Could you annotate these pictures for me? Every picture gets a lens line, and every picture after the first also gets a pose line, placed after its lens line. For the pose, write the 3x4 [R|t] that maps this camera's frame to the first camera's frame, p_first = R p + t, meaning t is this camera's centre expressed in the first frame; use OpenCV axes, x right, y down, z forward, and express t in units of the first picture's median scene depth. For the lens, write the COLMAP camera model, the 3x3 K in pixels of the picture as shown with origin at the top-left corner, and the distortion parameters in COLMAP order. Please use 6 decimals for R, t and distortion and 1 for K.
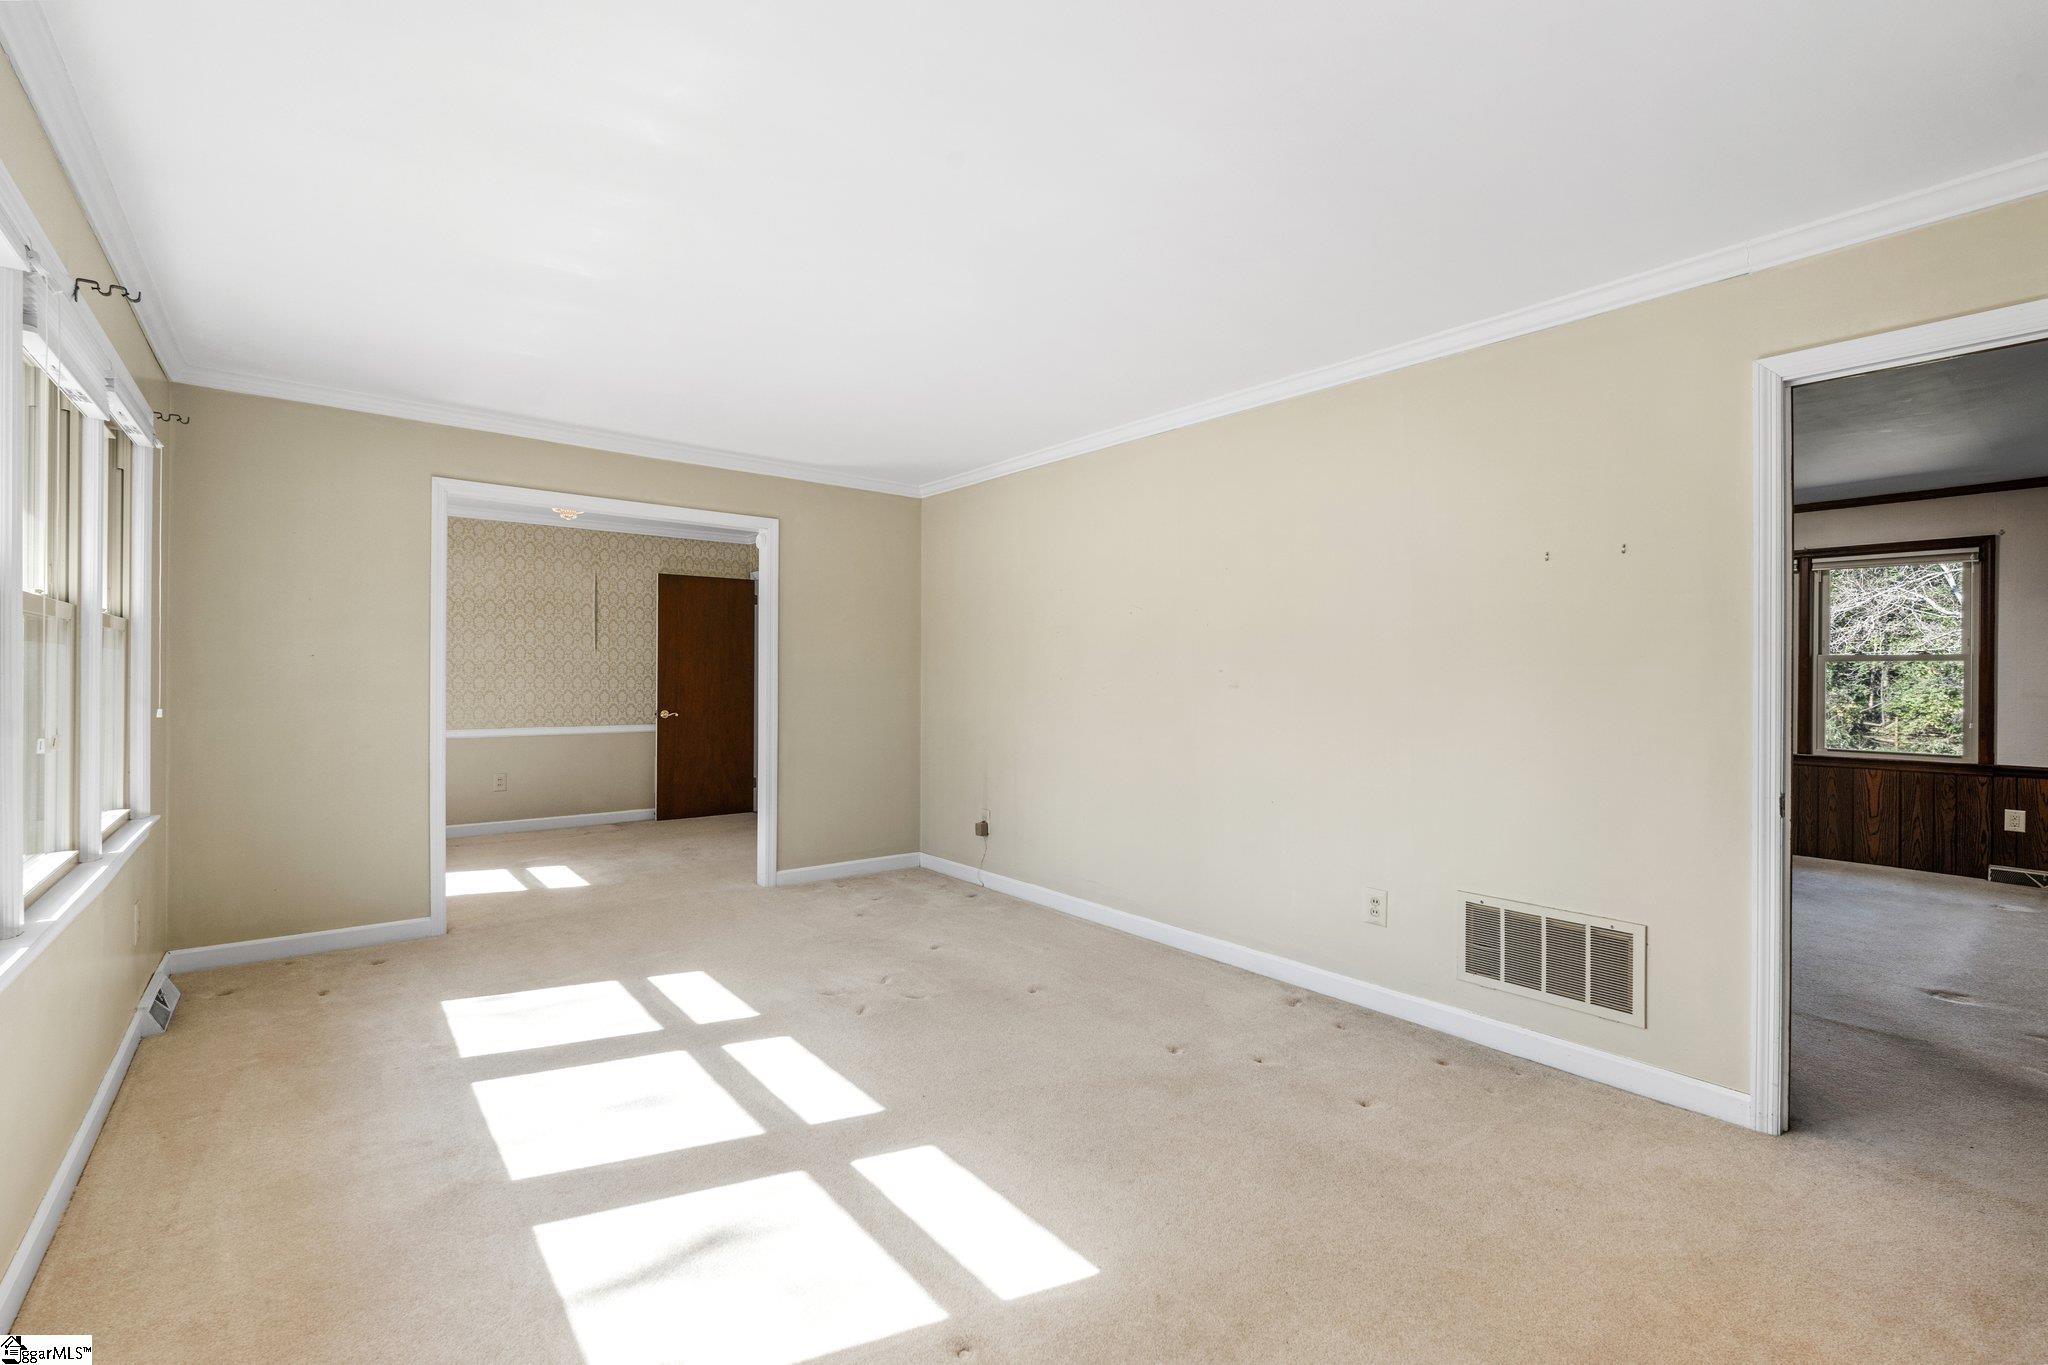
lens RADIAL K [[890.9, 0, 1035.1], [0, 890.9, 670.0], [0, 0, 1]] dist [-0.005841, 0.000638]
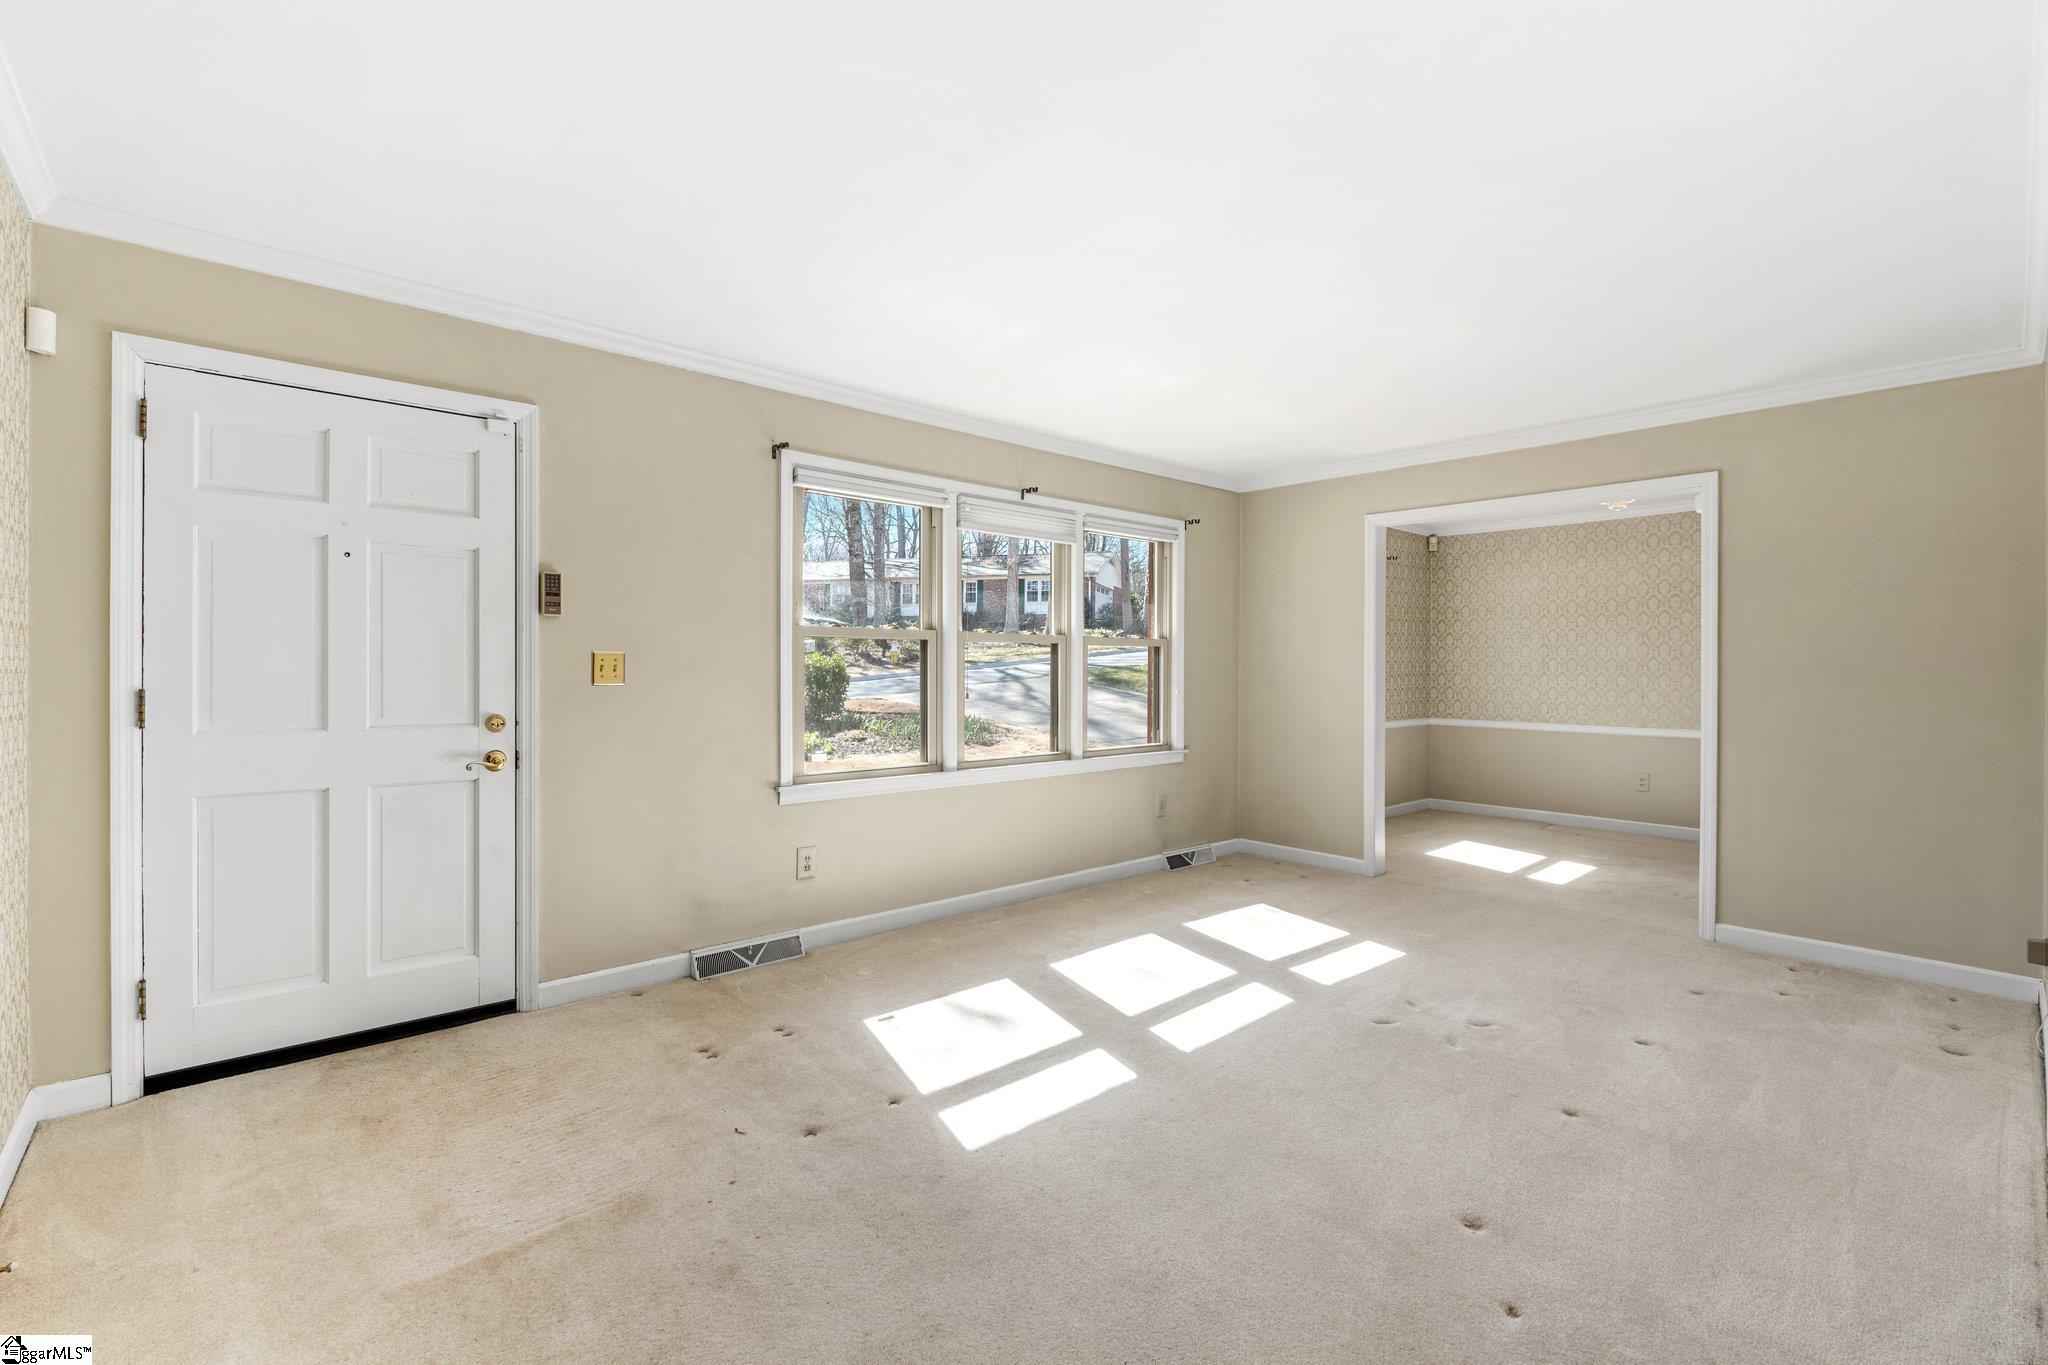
lens RADIAL K [[890.9, 0, 1025.6], [0, 890.9, 678.1], [0, 0, 1]] dist [-0.005841, 0.000638]
pose [[0.042716, 0.003579, -0.999081, 0.579991], [0.002491, 0.999990, 0.003689, 0.009476], [0.999084, -0.002646, 0.042707, 0.458963]]
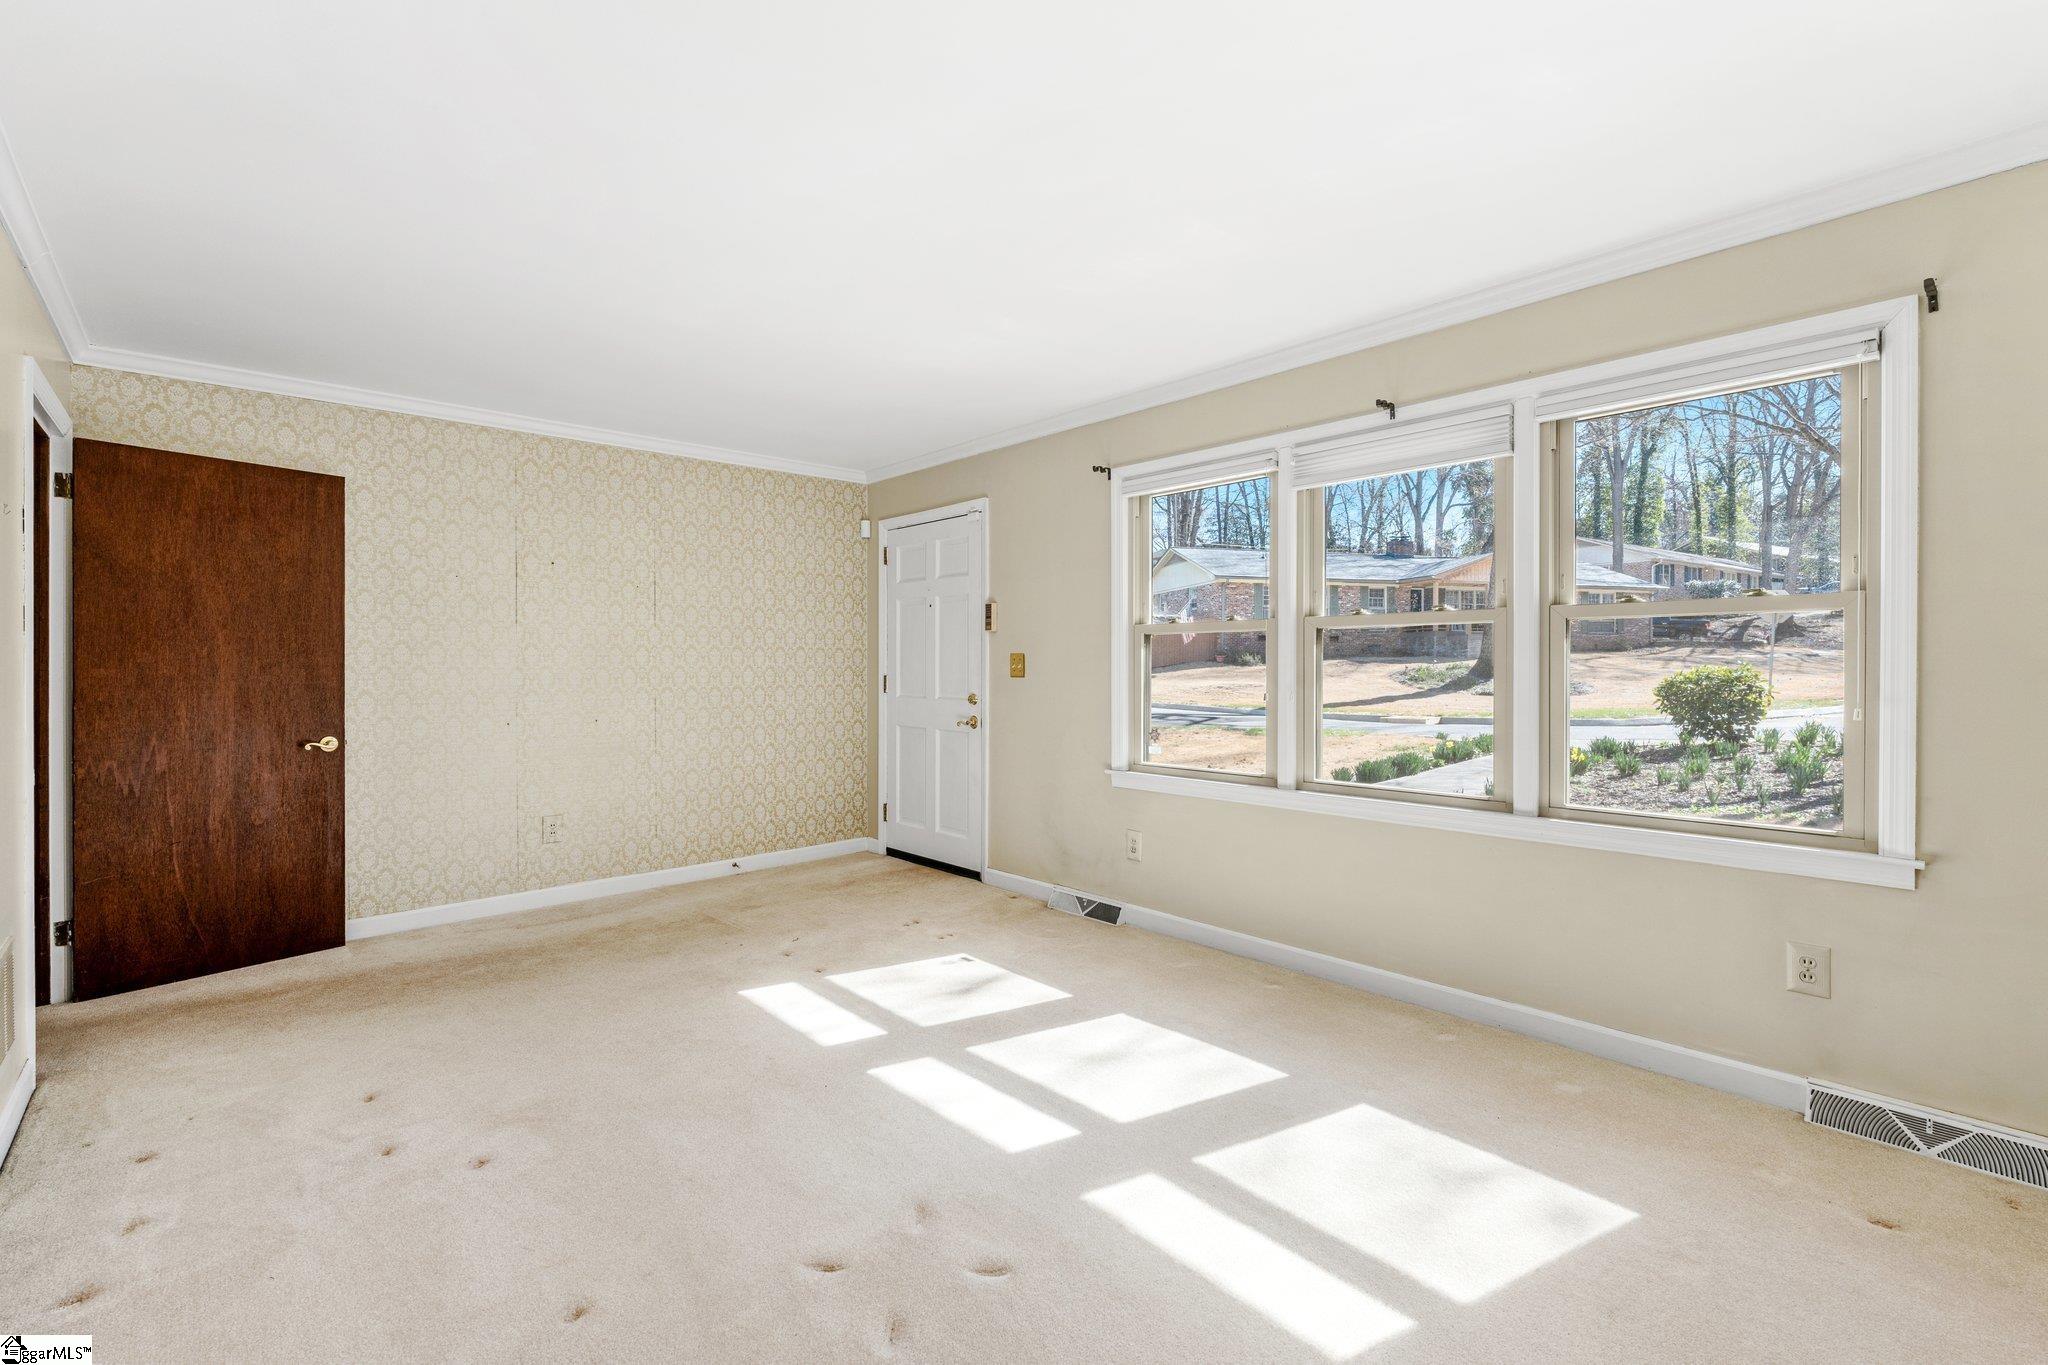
lens RADIAL K [[890.9, 0, 1012.7], [0, 890.9, 672.6], [0, 0, 1]] dist [-0.005841, 0.000638]
pose [[-0.998722, -0.001067, -0.050520, -0.175416], [-0.001310, 0.999988, 0.004768, 0.006529], [0.050514, 0.004828, -0.998712, 1.267440]]
